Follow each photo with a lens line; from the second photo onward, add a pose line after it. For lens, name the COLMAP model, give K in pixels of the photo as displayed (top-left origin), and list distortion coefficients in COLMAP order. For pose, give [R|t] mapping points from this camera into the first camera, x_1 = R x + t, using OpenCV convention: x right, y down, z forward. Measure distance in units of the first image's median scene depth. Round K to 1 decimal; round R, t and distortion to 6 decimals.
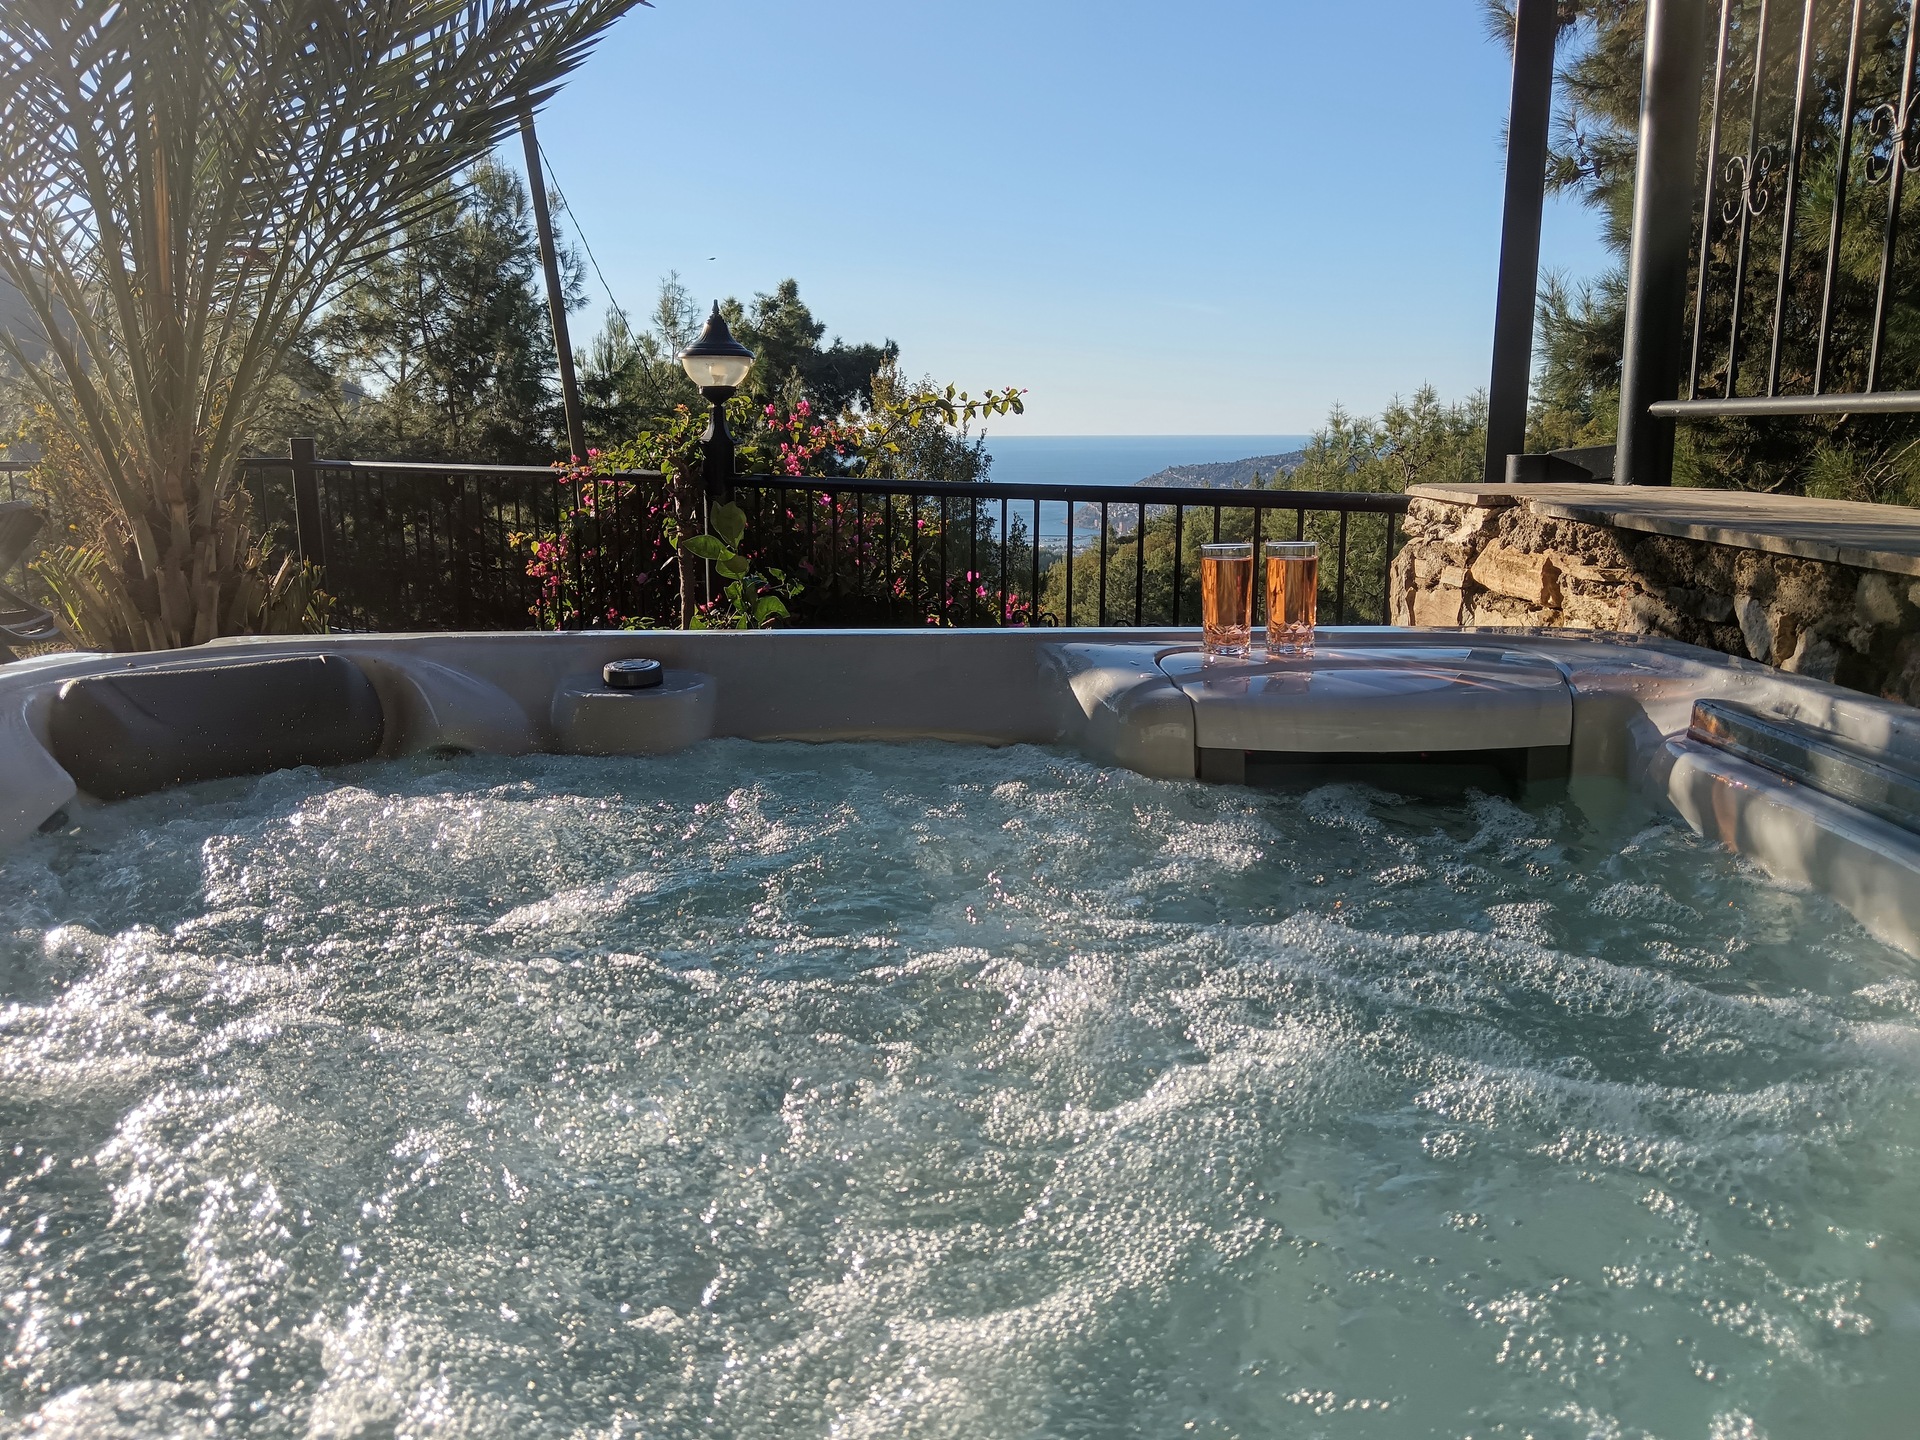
lens RADIAL K [[1487.5, 0, 960.0], [0, 1487.5, 720.0], [0, 0, 1]] dist [0.007954, 0.000409]
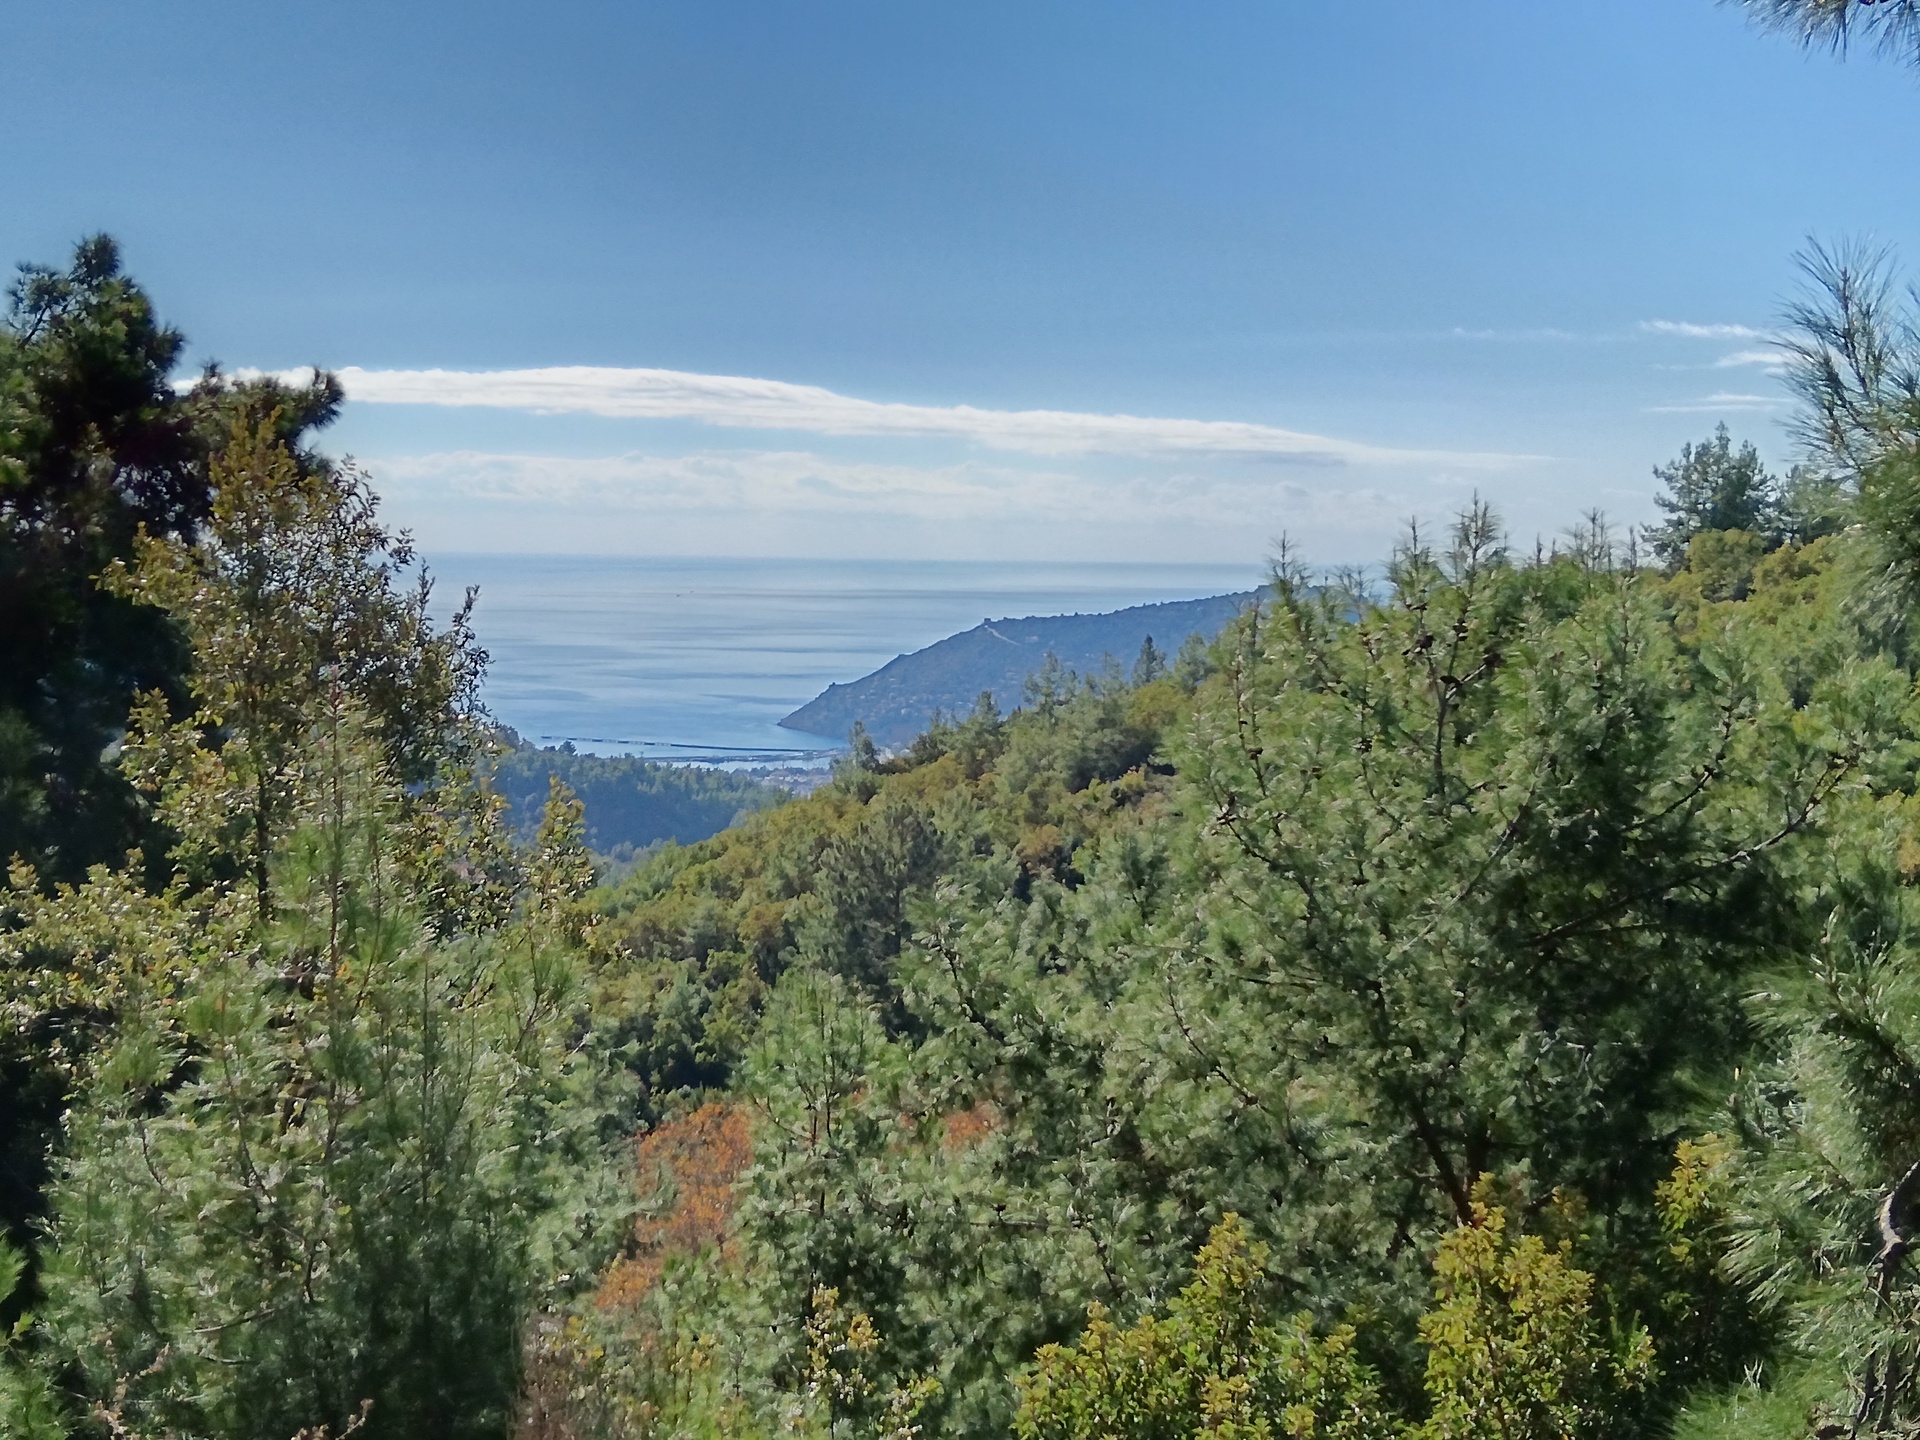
lens RADIAL K [[2959.8, 0, 960.0], [0, 2959.8, 720.0], [0, 0, 1]] dist [0.236626, -1.607690]
pose [[0.991518, 0.009832, 0.129597, 0.043704], [0.007601, 0.991041, -0.133341, -0.042794], [-0.129747, 0.133196, 0.982560, 0.150002]]
